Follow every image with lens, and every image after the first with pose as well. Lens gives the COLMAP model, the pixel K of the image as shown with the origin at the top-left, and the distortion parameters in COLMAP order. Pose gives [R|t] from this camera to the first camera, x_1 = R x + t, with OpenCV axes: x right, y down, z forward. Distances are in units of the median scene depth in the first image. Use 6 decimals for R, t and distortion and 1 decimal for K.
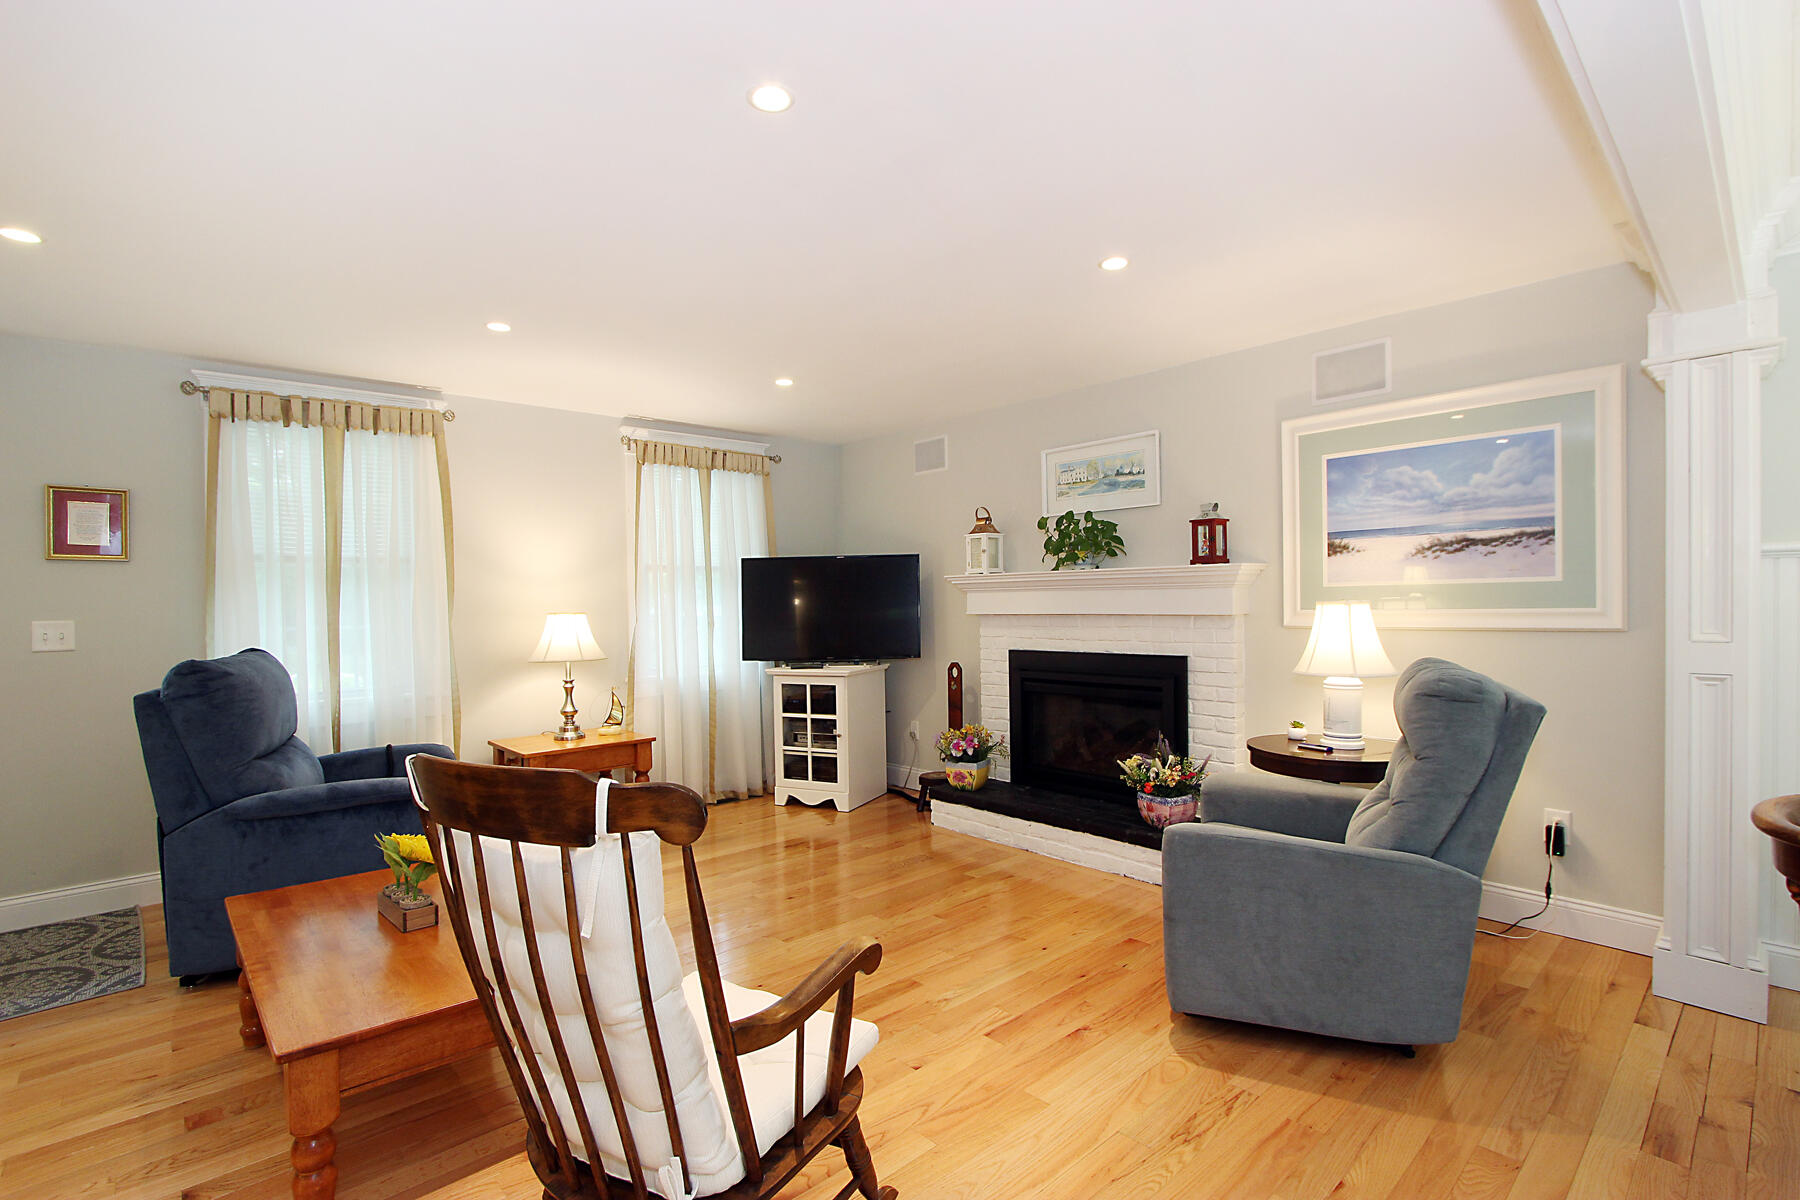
lens RADIAL K [[842.7, 0, 932.7], [0, 842.7, 596.7], [0, 0, 1]] dist [-0.009027, -0.000188]
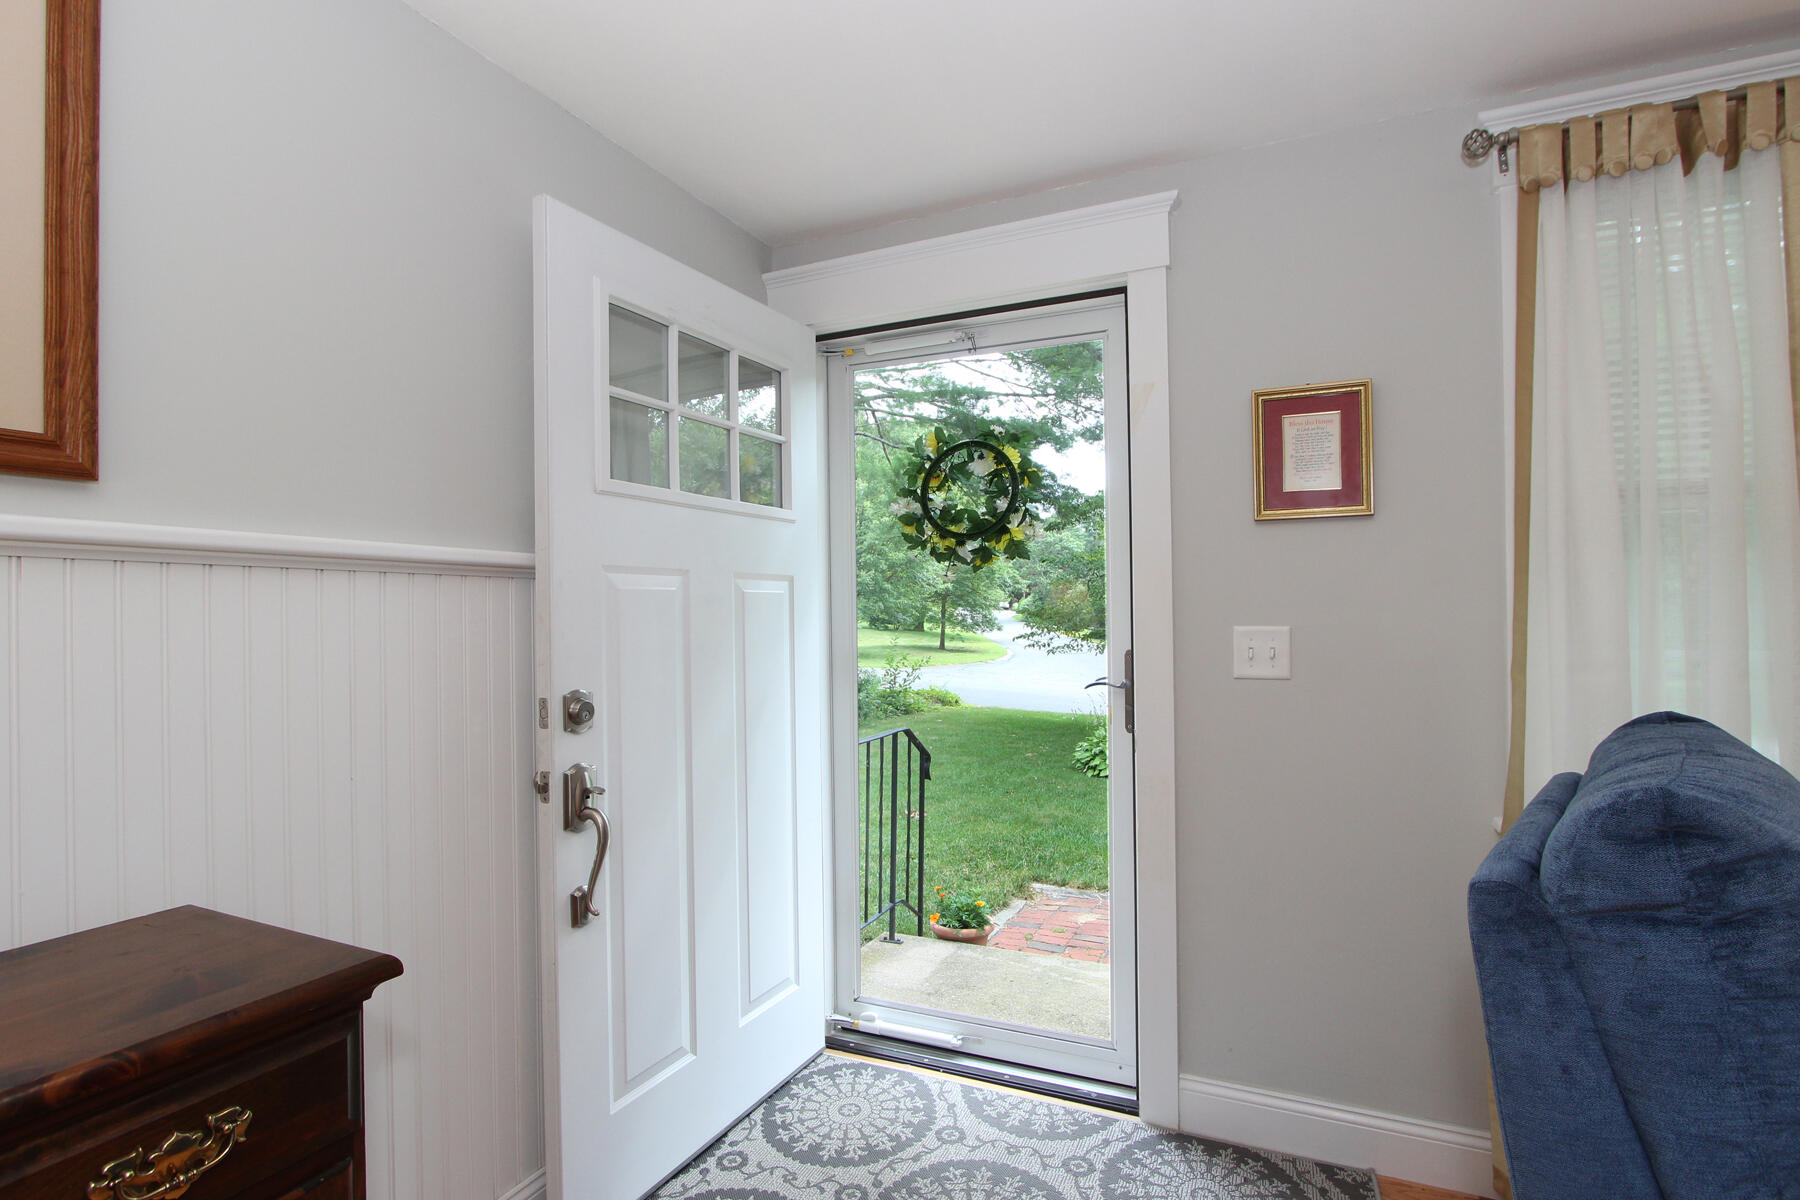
lens RADIAL K [[877.0, 0, 903.9], [0, 877.0, 609.6], [0, 0, 1]] dist [-0.014906, 0.000623]
pose [[0.371617, 0.009146, -0.928341, -0.573925], [-0.006748, 0.999952, 0.007150, 0.014933], [0.928361, 0.003608, 0.371661, 0.535578]]
